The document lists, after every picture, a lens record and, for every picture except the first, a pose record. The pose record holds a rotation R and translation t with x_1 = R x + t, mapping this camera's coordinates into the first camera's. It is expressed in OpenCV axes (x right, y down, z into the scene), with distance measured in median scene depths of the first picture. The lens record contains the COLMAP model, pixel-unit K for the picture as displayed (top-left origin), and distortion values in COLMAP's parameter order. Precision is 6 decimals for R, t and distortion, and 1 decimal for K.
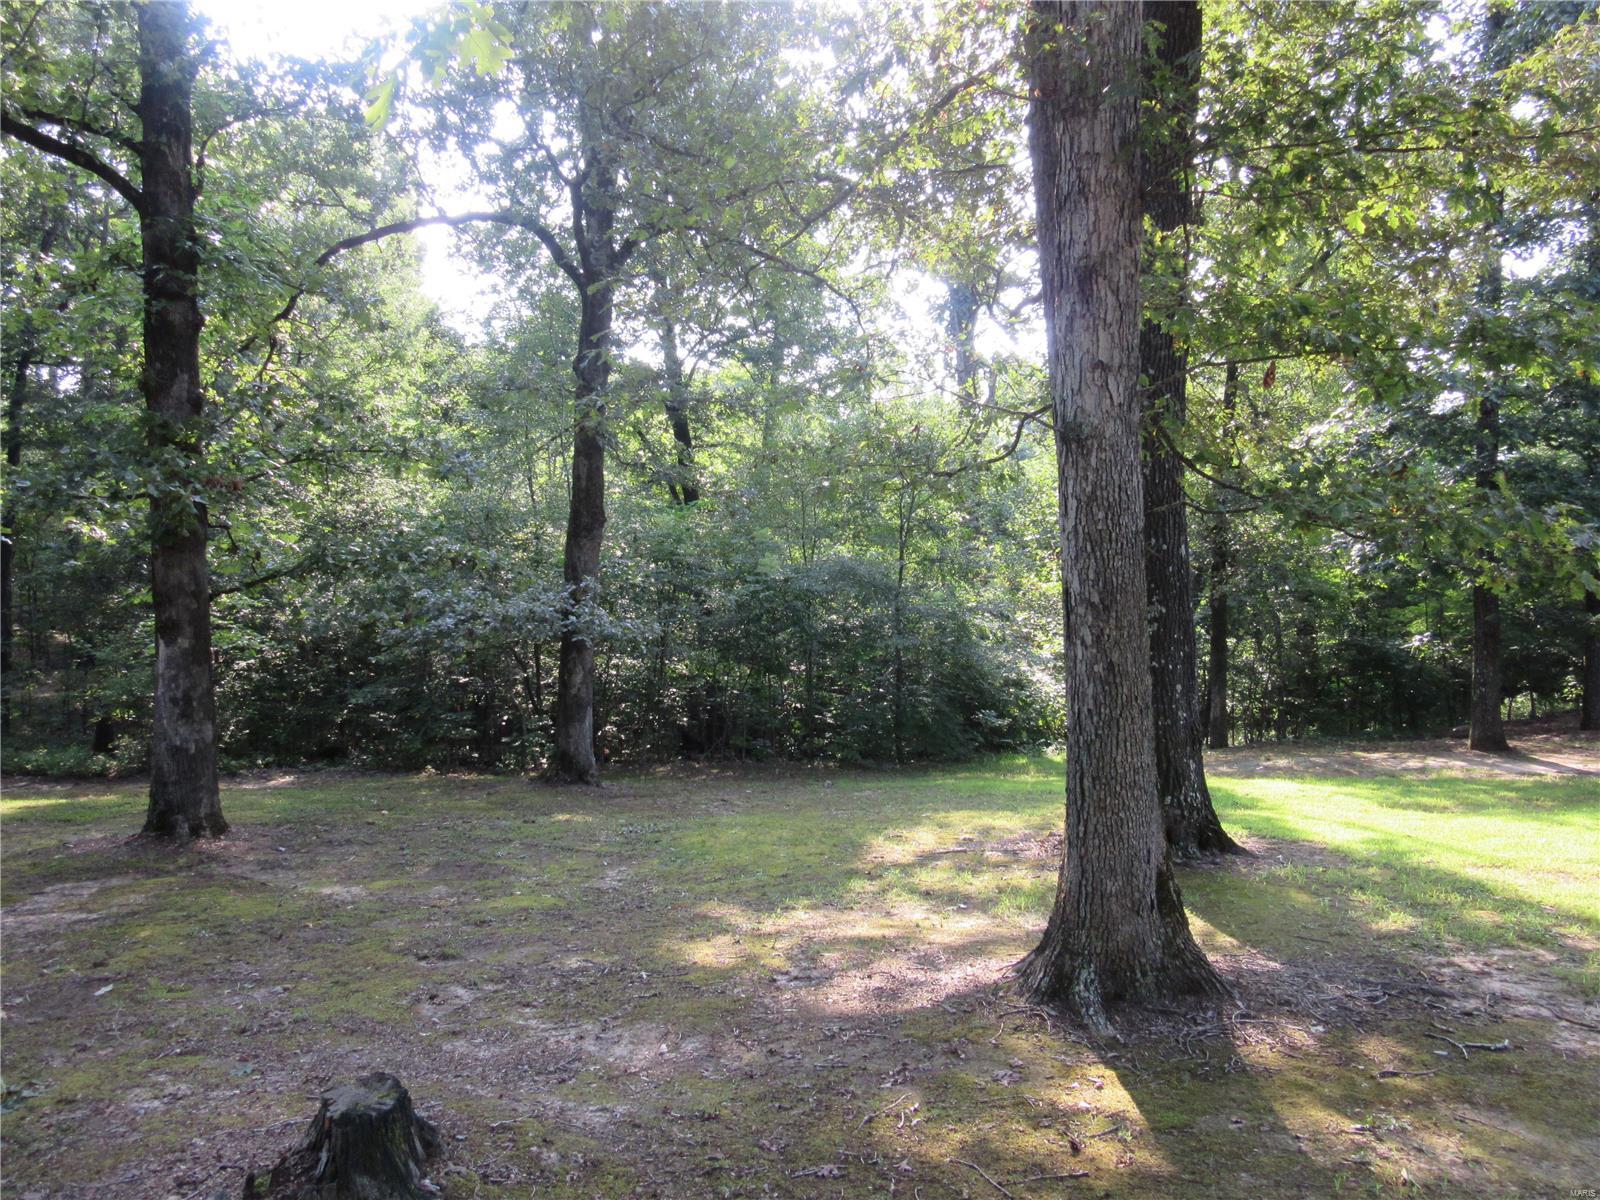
lens RADIAL K [[1200.8, 0, 797.4], [0, 1200.8, 607.5], [0, 0, 1]] dist [-0.047687, 0.045850]
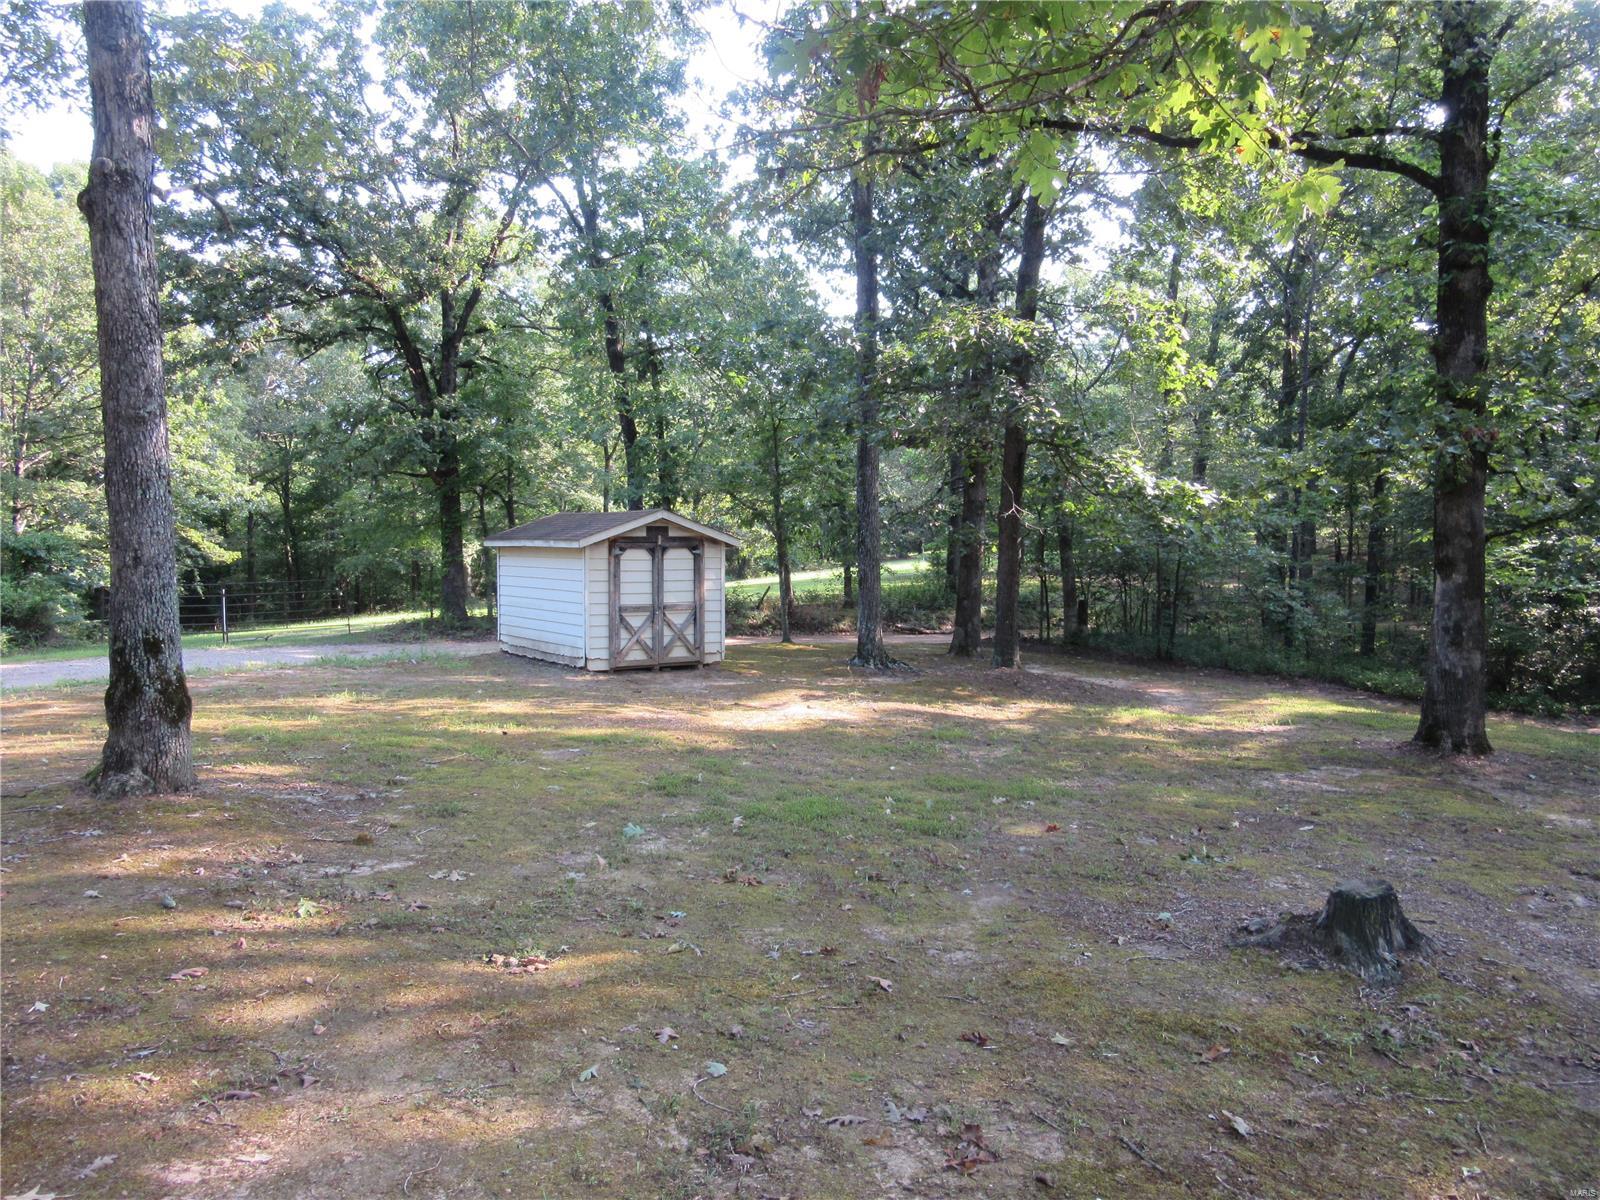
lens RADIAL K [[1200.8, 0, 799.6], [0, 1200.8, 599.0], [0, 0, 1]] dist [-0.047687, 0.045850]
pose [[0.487624, 0.063360, -0.870751, 0.154681], [-0.026871, 0.997980, 0.057569, 0.001636], [0.872640, -0.004674, 0.488342, -0.081621]]
